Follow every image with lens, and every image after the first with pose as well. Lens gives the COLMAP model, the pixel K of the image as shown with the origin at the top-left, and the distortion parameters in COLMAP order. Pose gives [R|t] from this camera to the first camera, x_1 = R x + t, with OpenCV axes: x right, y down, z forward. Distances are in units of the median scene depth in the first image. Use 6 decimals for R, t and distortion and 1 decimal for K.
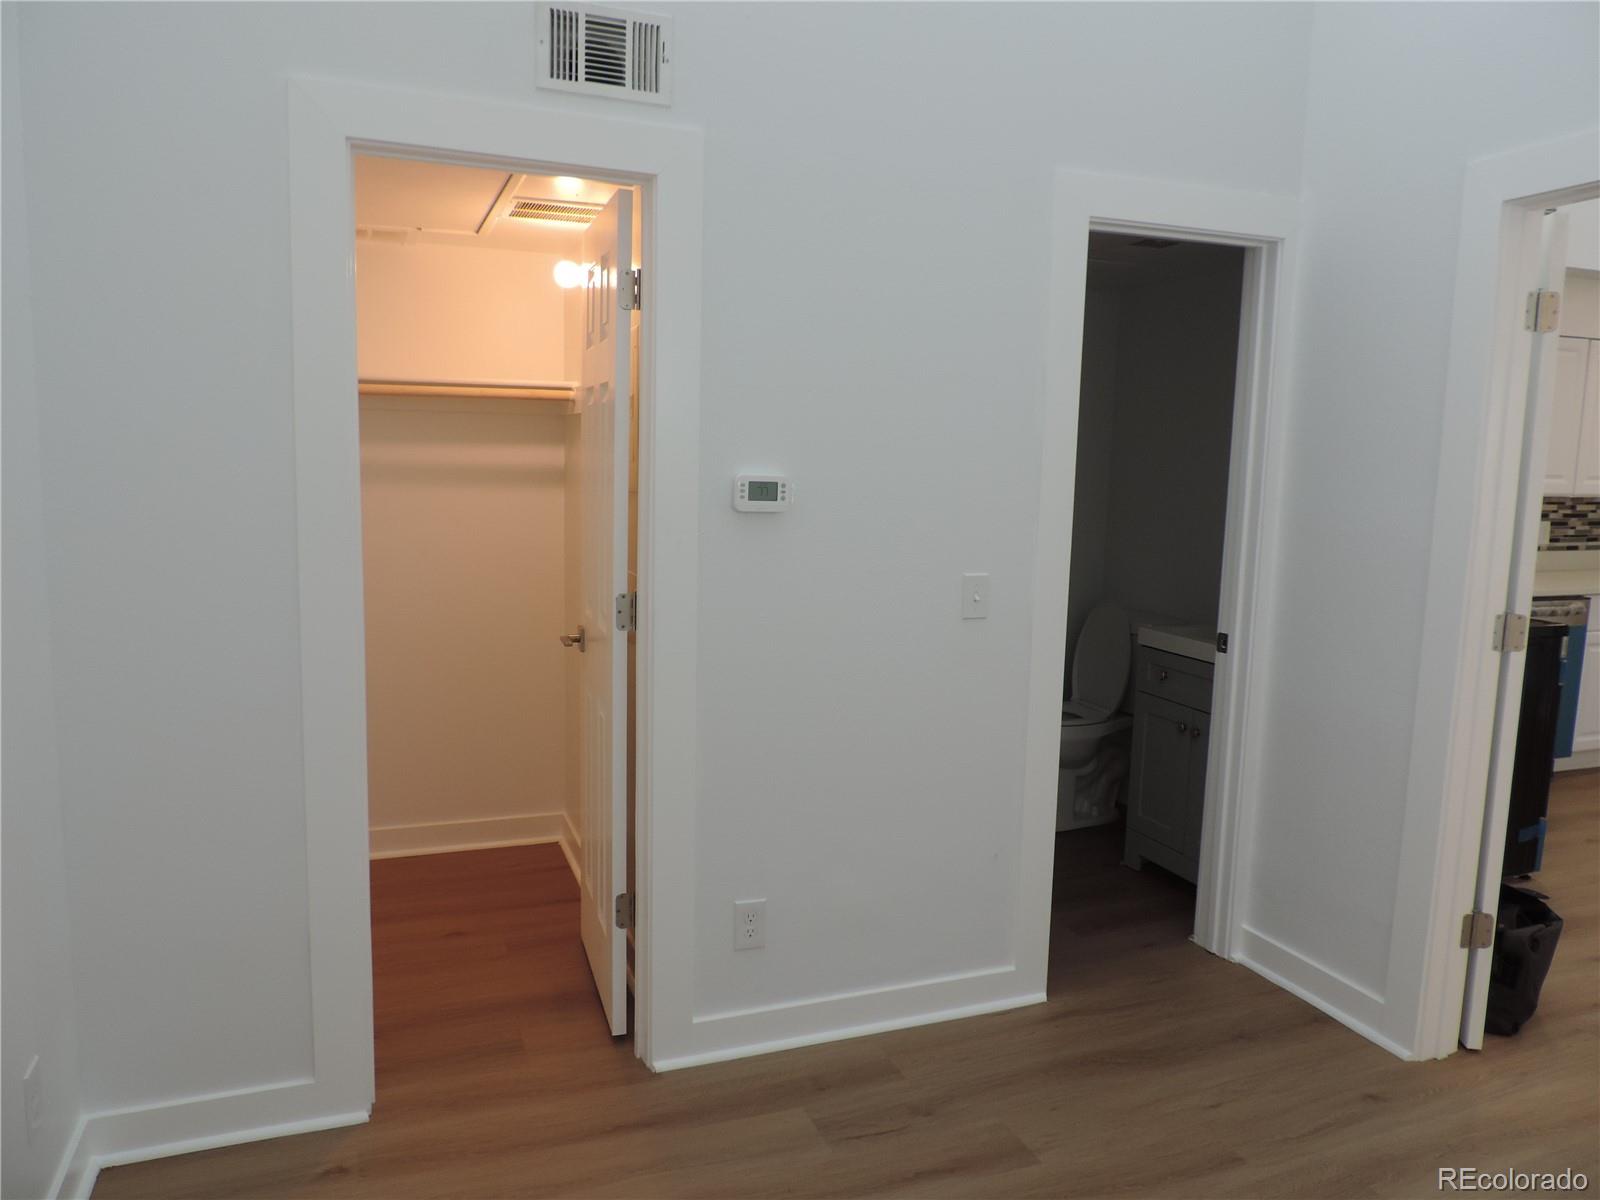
lens RADIAL K [[1126.4, 0, 800.0], [0, 1126.4, 600.0], [0, 0, 1]] dist [-0.051440, -0.000457]
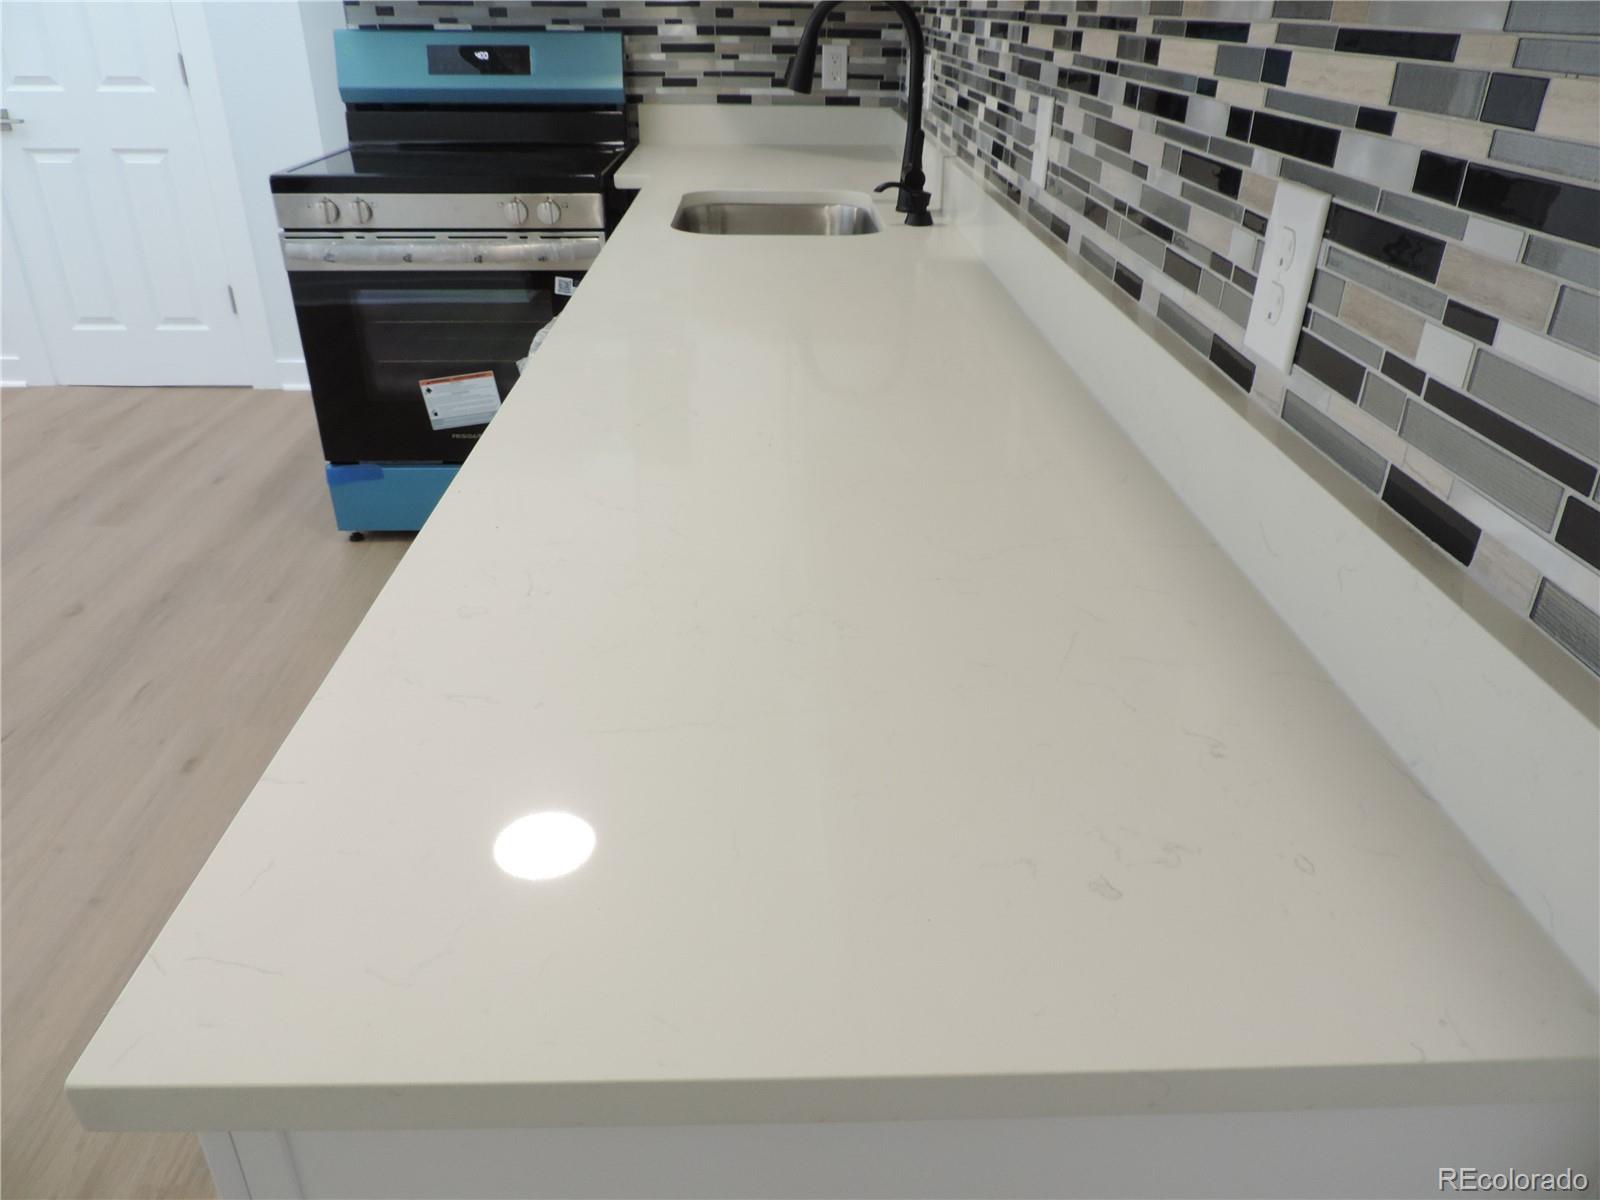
lens RADIAL K [[1137.5, 0, 803.1], [0, 1137.5, 603.4], [0, 0, 1]] dist [-0.018396, 0.000209]
pose [[-0.335904, 0.417746, -0.844190, 0.899896], [-0.142102, 0.863532, 0.483860, -0.092733], [0.931115, 0.282491, -0.230701, 1.064668]]
